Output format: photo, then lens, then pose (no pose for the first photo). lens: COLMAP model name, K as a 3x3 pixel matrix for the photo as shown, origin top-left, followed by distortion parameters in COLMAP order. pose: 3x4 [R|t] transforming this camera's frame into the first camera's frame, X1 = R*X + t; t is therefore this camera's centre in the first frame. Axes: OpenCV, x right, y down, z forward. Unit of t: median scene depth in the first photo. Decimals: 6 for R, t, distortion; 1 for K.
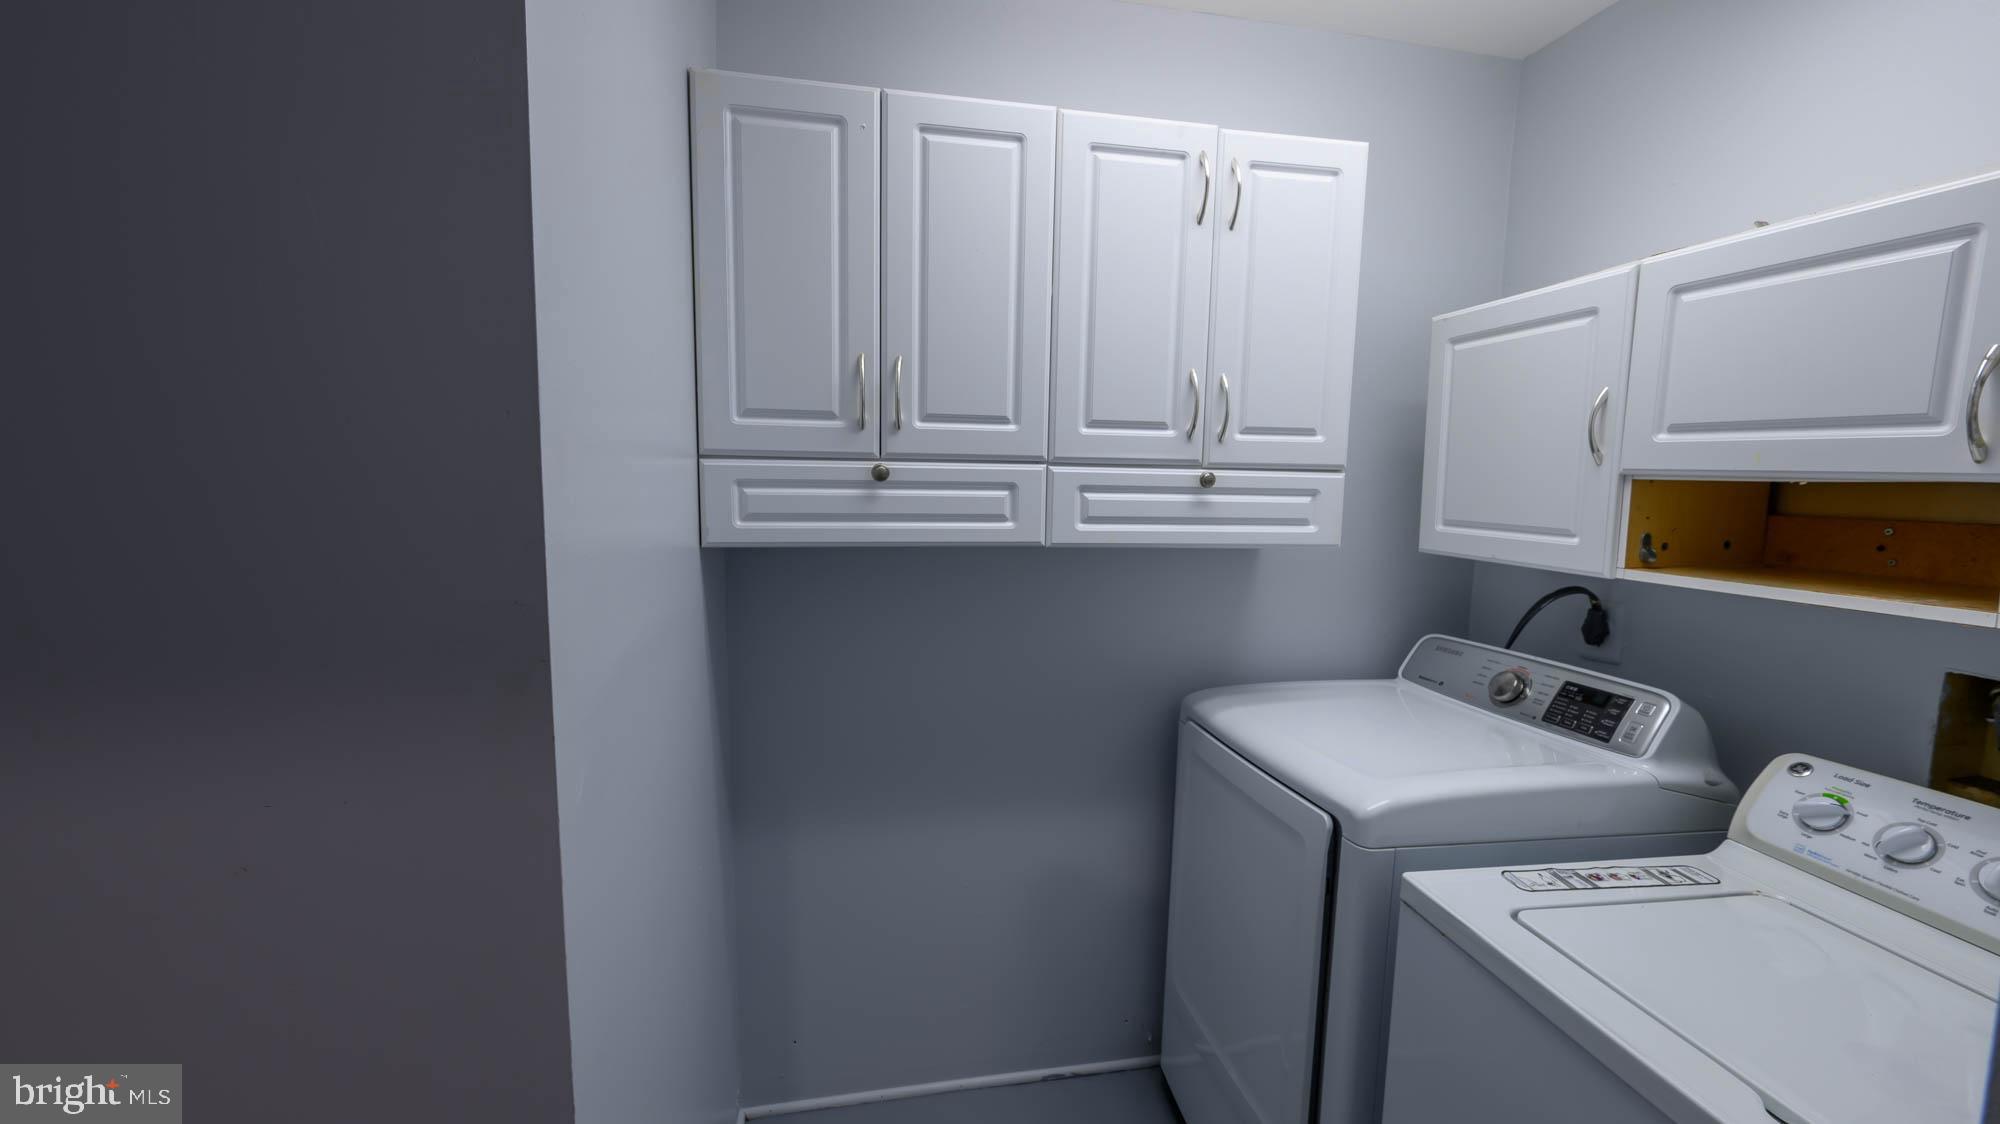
lens RADIAL K [[794.0, 0, 1000.3], [0, 794.0, 566.1], [0, 0, 1]] dist [0.000899, -0.000287]
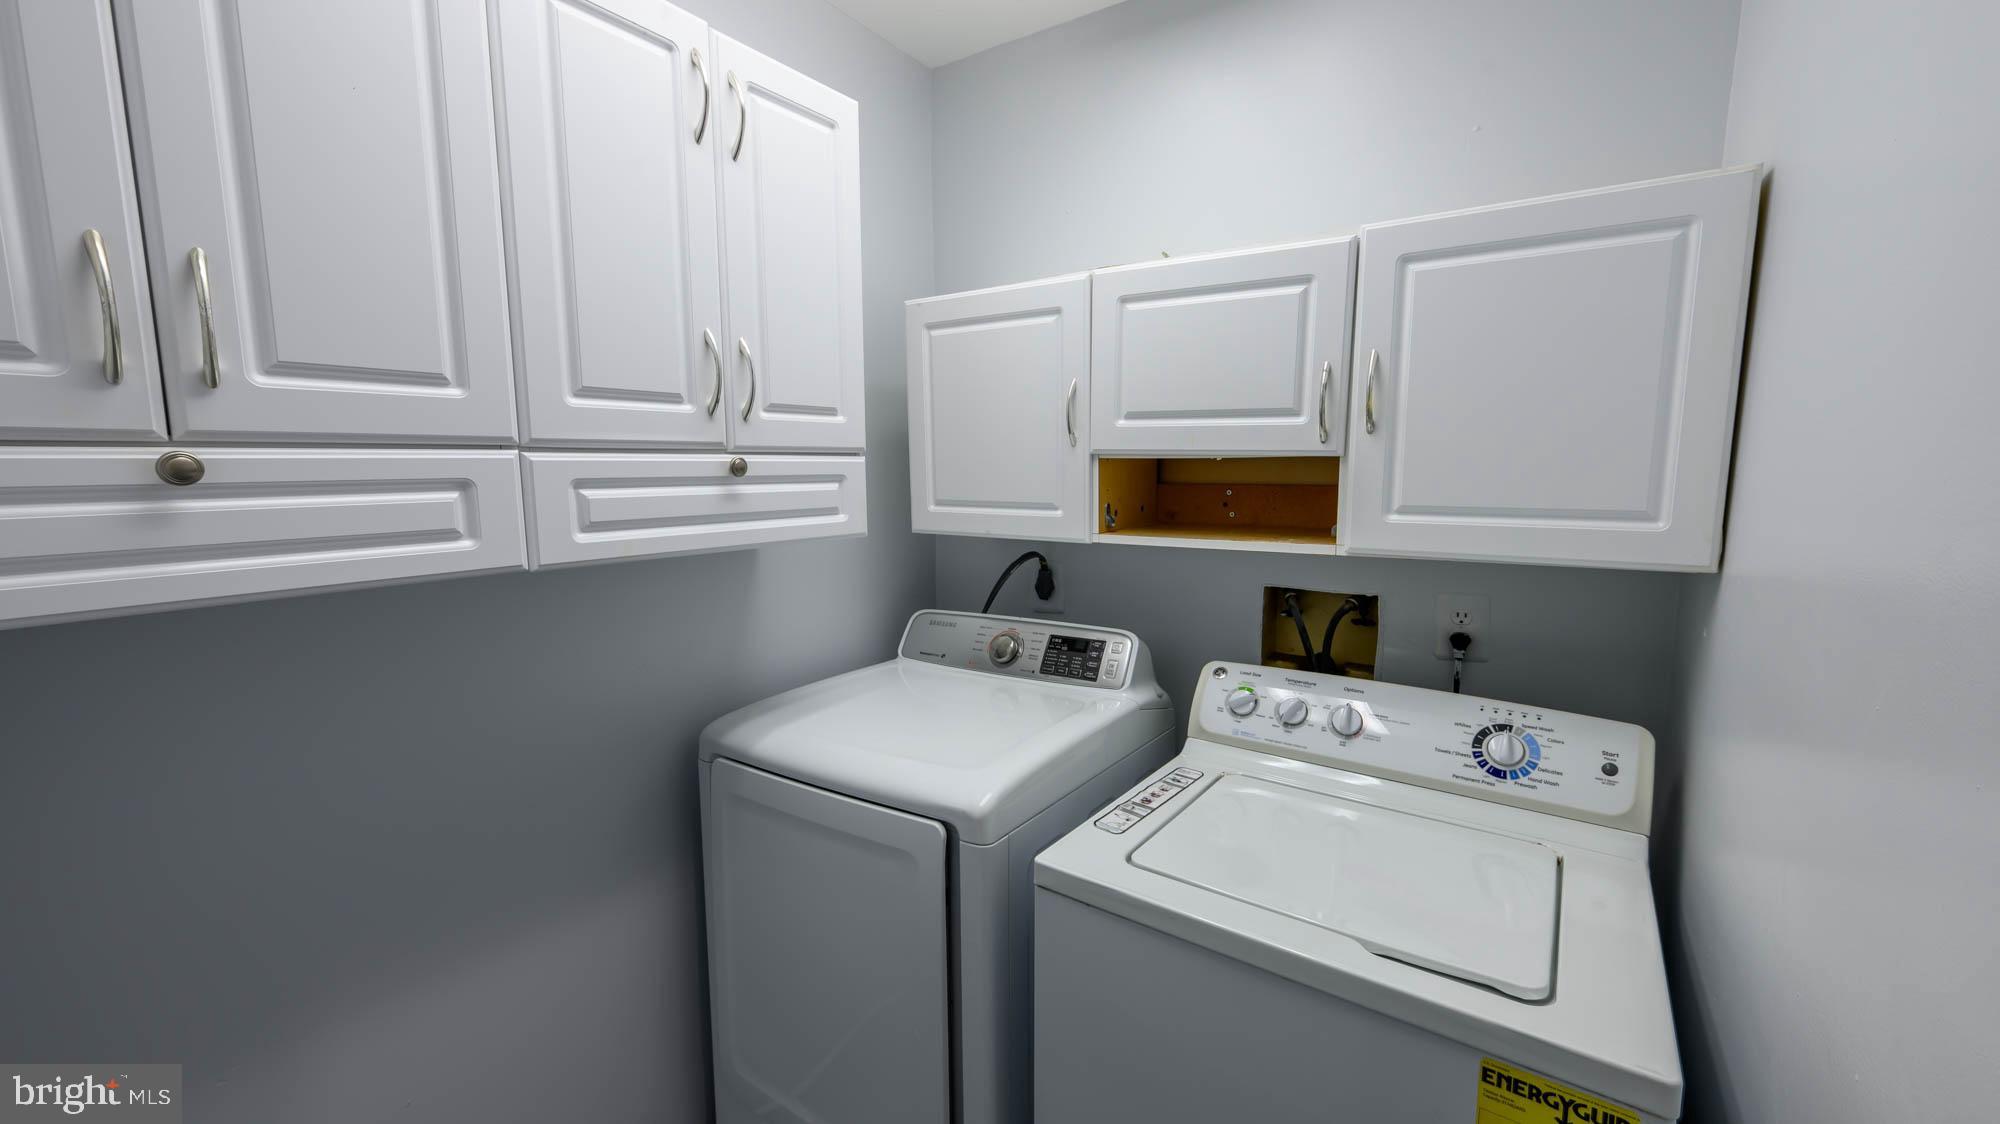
lens RADIAL K [[794.0, 0, 1000.3], [0, 794.0, 566.1], [0, 0, 1]] dist [0.000899, -0.000287]
pose [[0.706545, -0.111010, 0.698907, -0.140732], [0.096901, 0.993493, 0.059841, -0.032229], [-0.701002, 0.025444, 0.712705, 0.246273]]
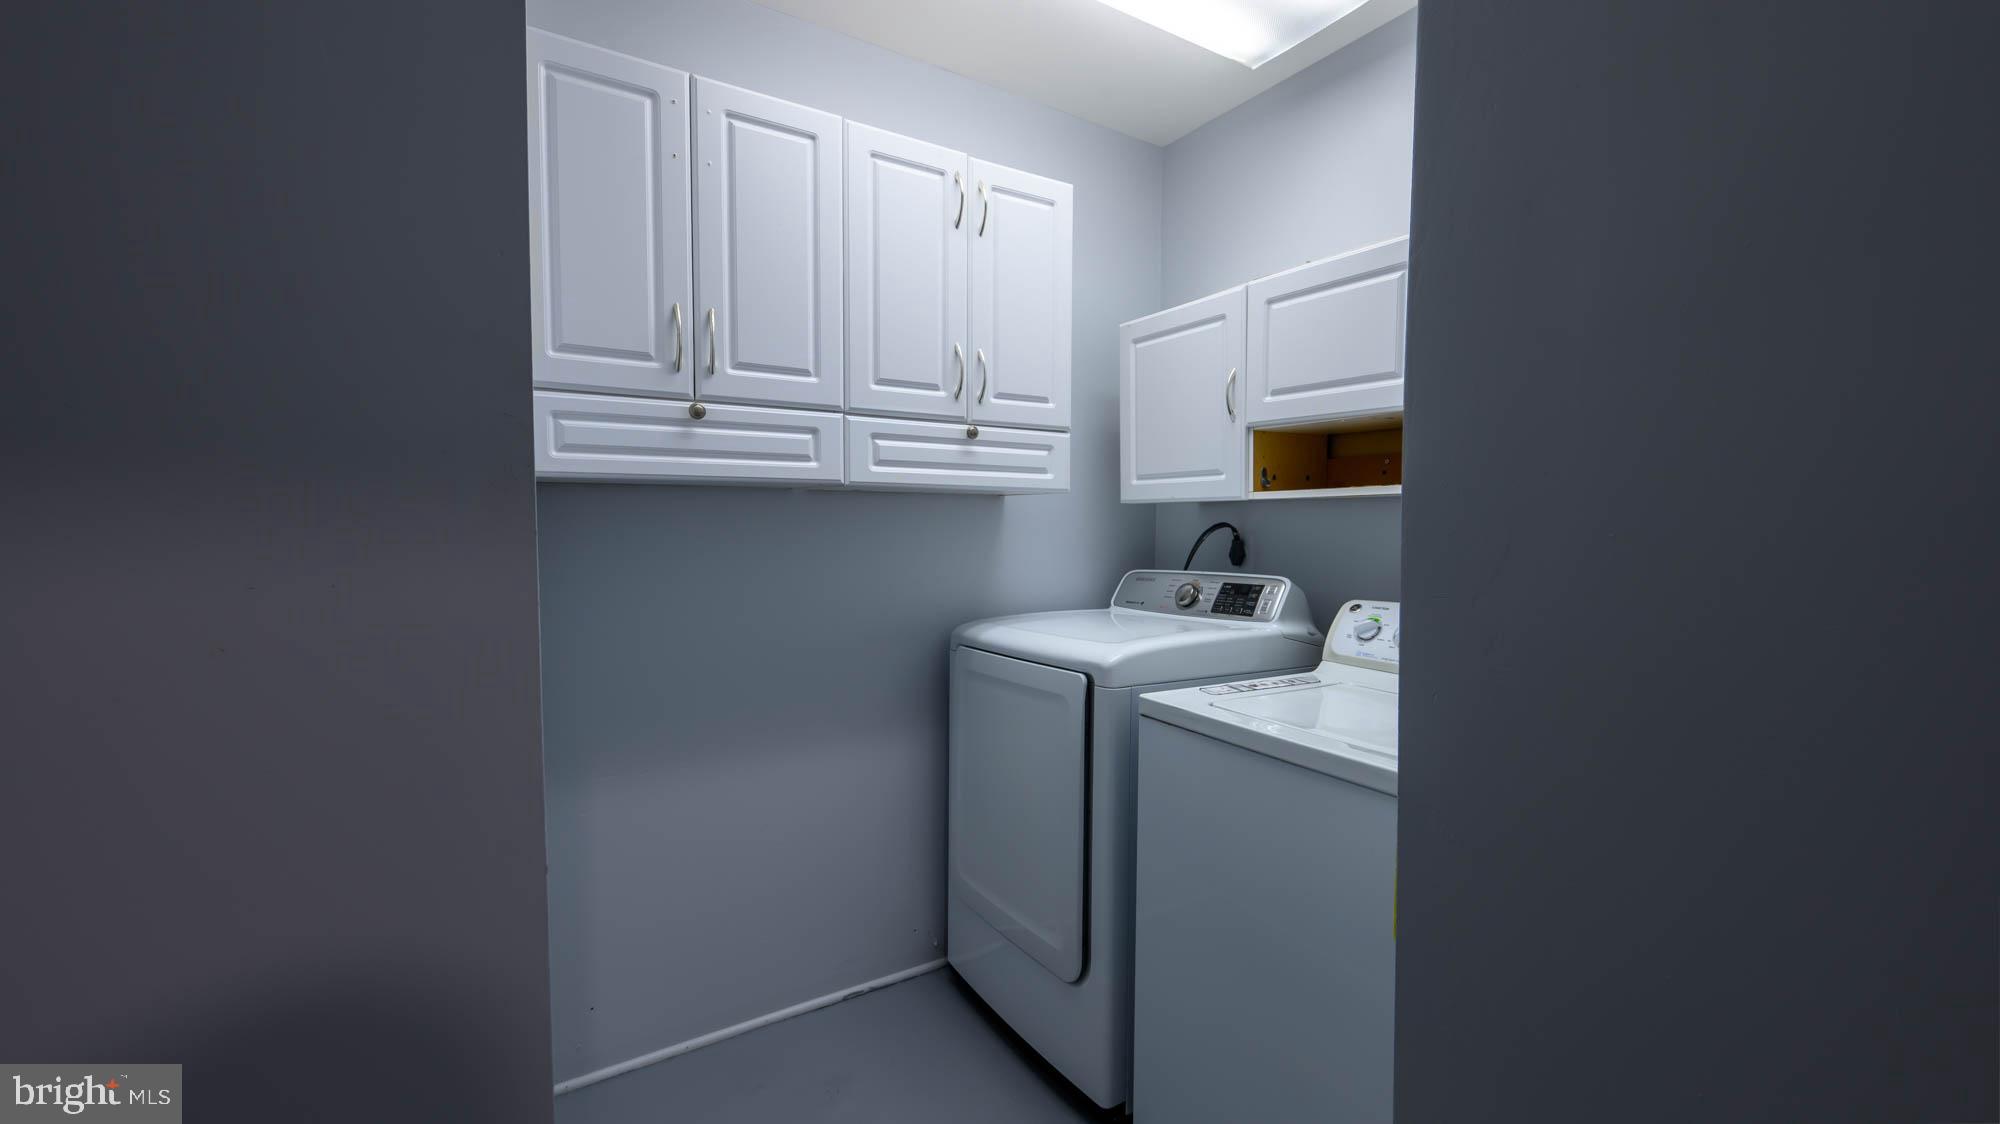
lens RADIAL K [[794.0, 0, 1000.3], [0, 794.0, 566.1], [0, 0, 1]] dist [0.000899, -0.000287]
pose [[0.931186, -0.034425, 0.362915, -0.165352], [0.055048, 0.997394, -0.046633, 0.170300], [-0.360364, 0.063402, 0.930654, -0.164652]]
